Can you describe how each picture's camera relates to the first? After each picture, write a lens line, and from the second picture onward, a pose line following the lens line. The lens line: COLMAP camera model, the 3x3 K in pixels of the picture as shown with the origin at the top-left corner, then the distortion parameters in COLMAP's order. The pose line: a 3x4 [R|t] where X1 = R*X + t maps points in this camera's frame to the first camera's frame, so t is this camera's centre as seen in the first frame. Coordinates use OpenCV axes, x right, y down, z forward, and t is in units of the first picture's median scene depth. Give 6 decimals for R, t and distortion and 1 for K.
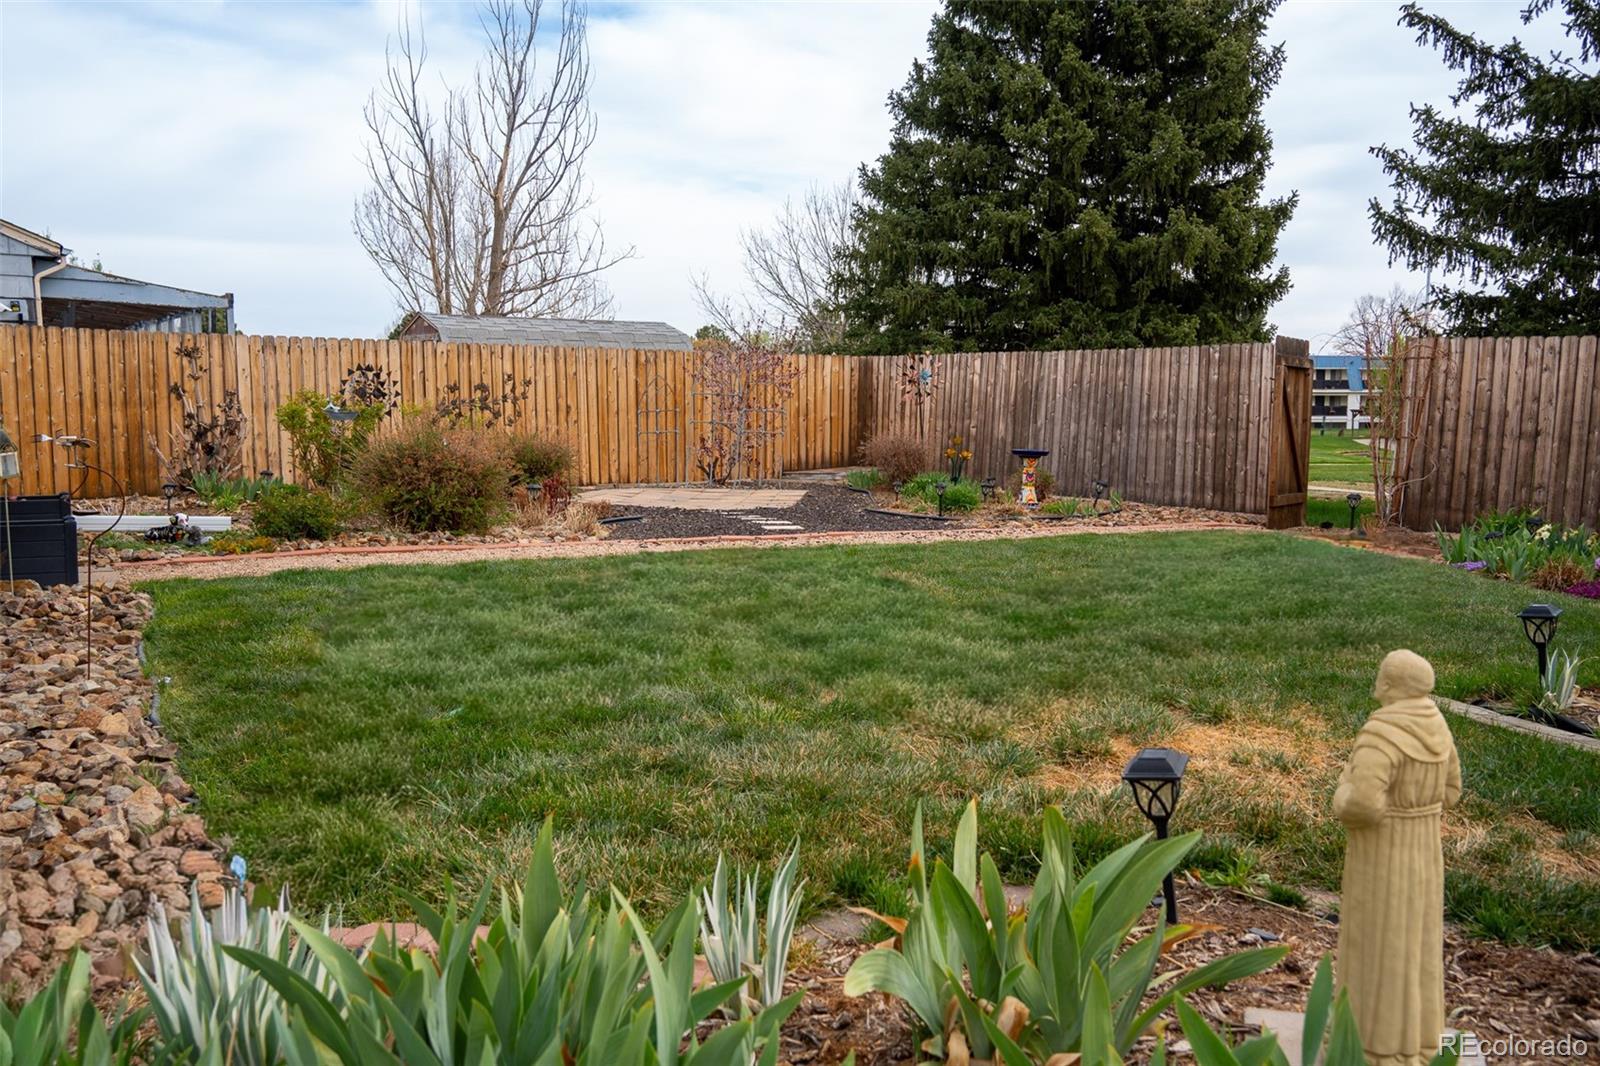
lens RADIAL K [[1361.3, 0, 800.0], [0, 1361.3, 533.0], [0, 0, 1]] dist [-0.000003, 0.005106]
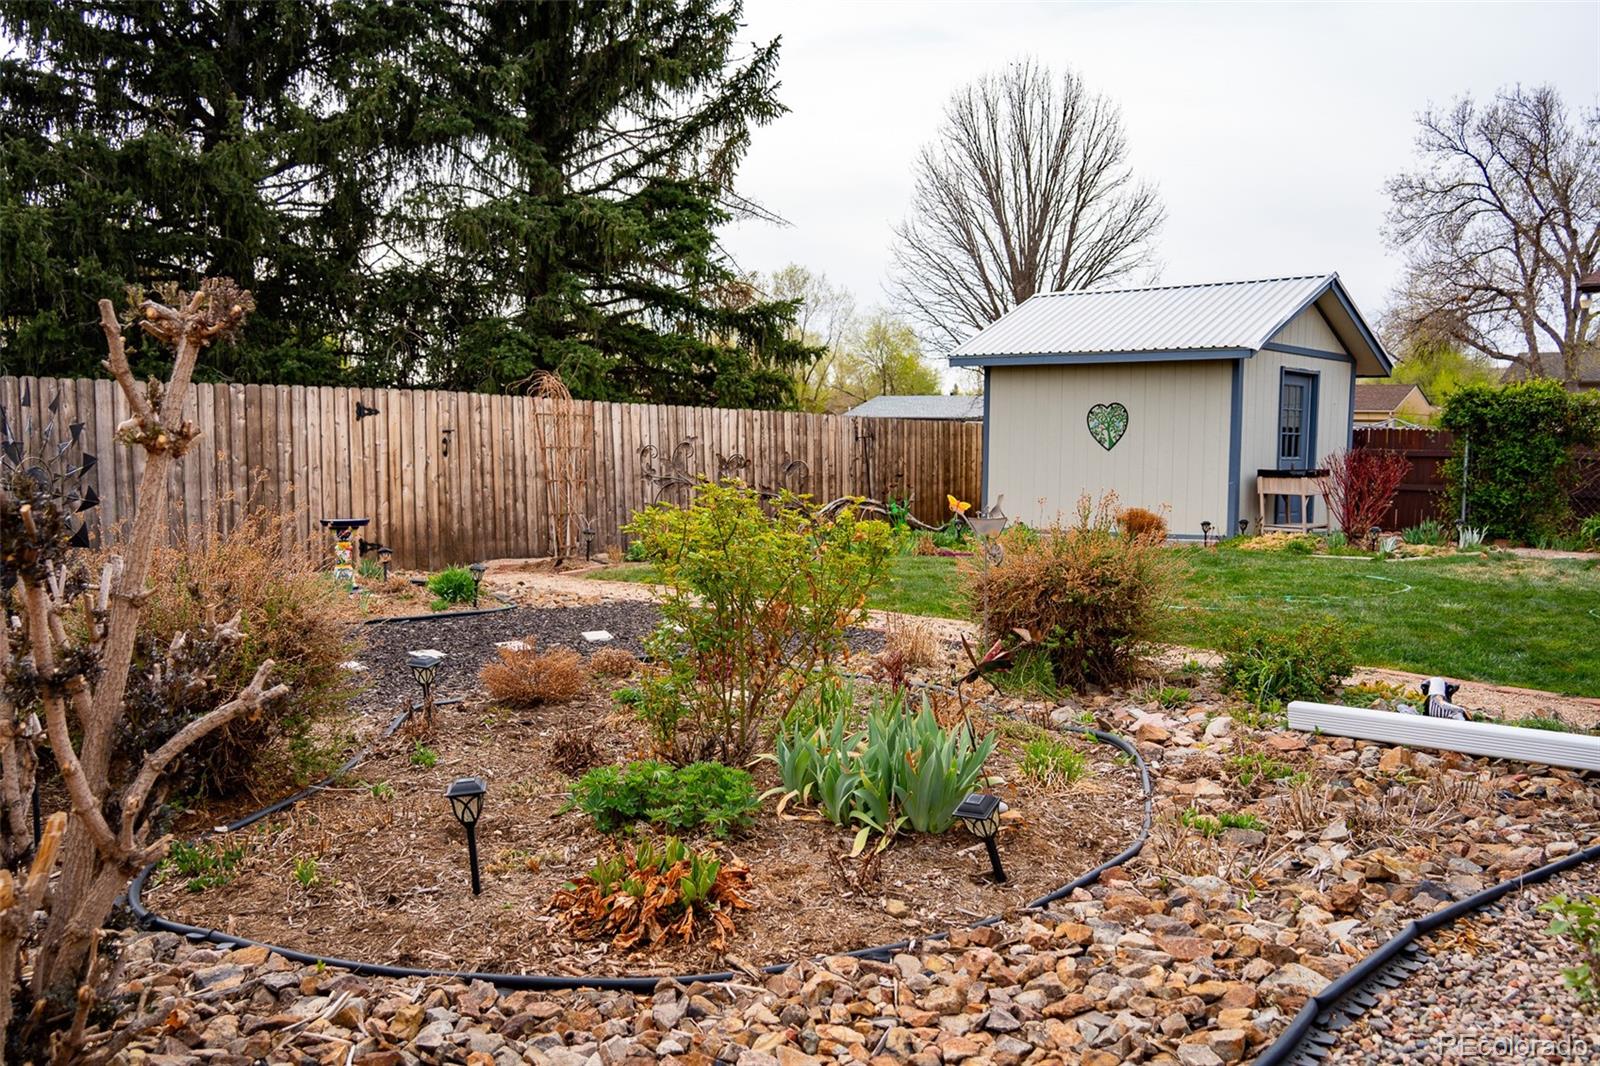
lens RADIAL K [[1361.3, 0, 800.0], [0, 1361.3, 533.0], [0, 0, 1]] dist [-0.000003, 0.005106]
pose [[-0.267350, -0.080763, 0.960209, -0.720170], [0.080165, 0.991163, 0.105686, -0.125986], [-0.960259, 0.105230, -0.258513, 1.045525]]
